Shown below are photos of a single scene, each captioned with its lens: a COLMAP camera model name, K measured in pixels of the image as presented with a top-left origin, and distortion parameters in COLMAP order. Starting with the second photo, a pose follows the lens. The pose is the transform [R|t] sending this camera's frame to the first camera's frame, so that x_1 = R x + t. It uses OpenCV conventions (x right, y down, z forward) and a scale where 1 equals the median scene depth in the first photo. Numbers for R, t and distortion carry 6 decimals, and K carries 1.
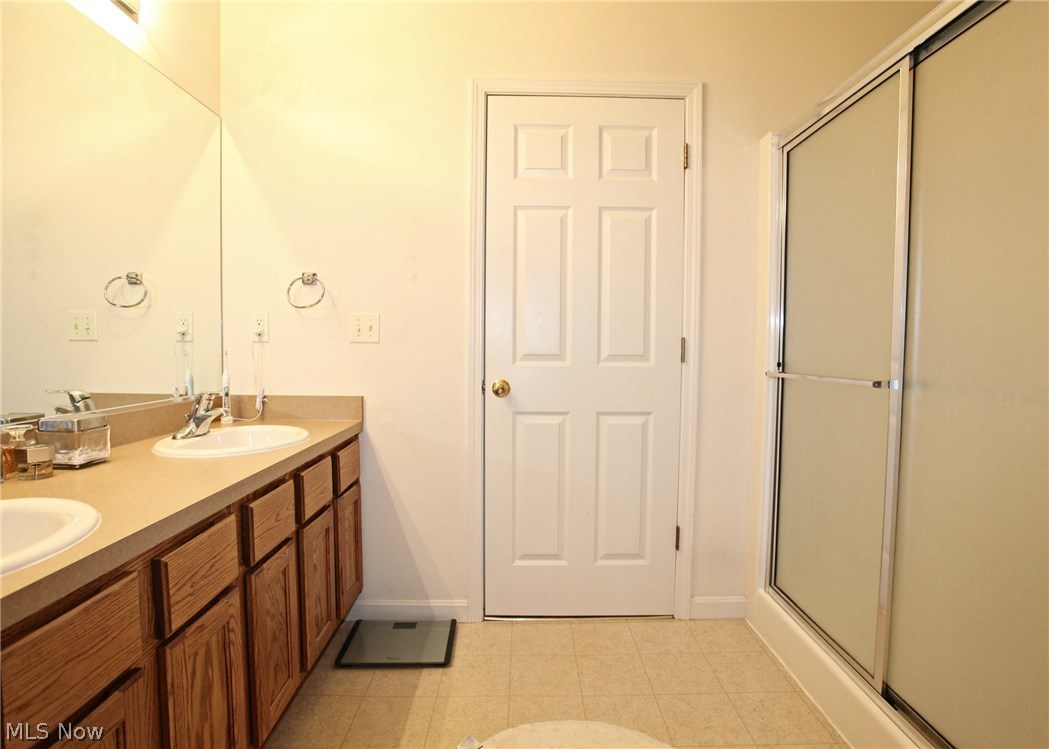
lens RADIAL K [[553.1, 0, 524.3], [0, 553.1, 370.5], [0, 0, 1]] dist [-0.072097, 0.028259]
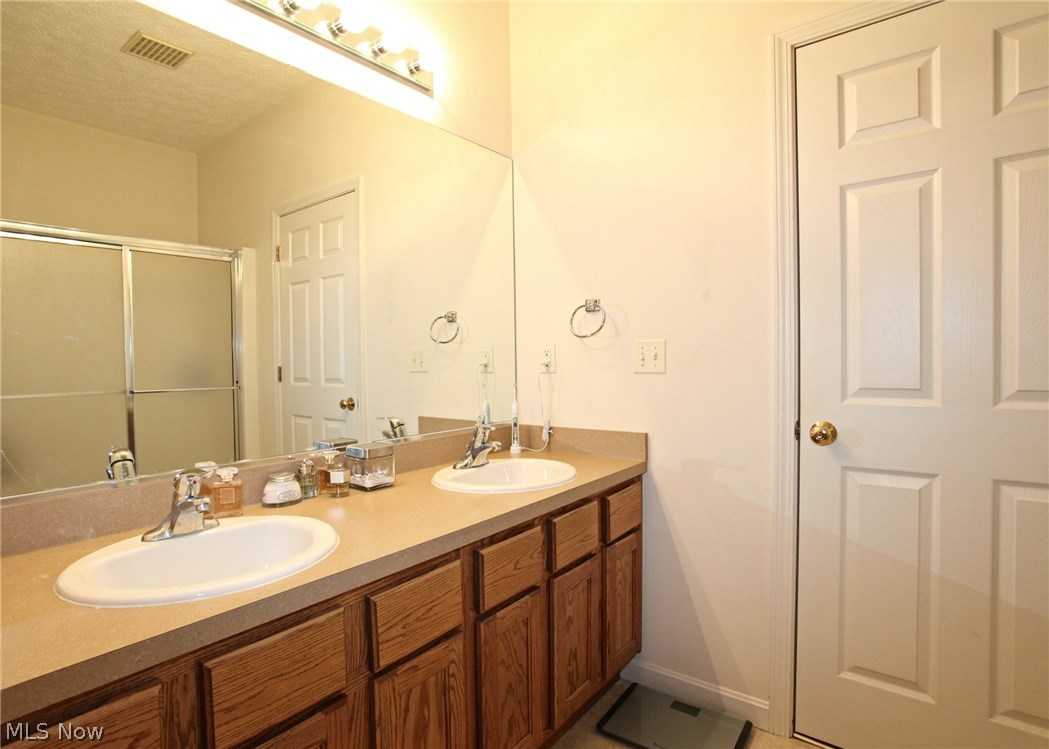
lens RADIAL K [[553.1, 0, 500.3], [0, 553.1, 367.6], [0, 0, 1]] dist [-0.072097, 0.028259]
pose [[0.754632, -0.005910, -0.656122, 0.120130], [-0.006410, 0.999845, -0.016378, -0.046774], [0.656117, 0.016564, 0.754477, 0.185131]]
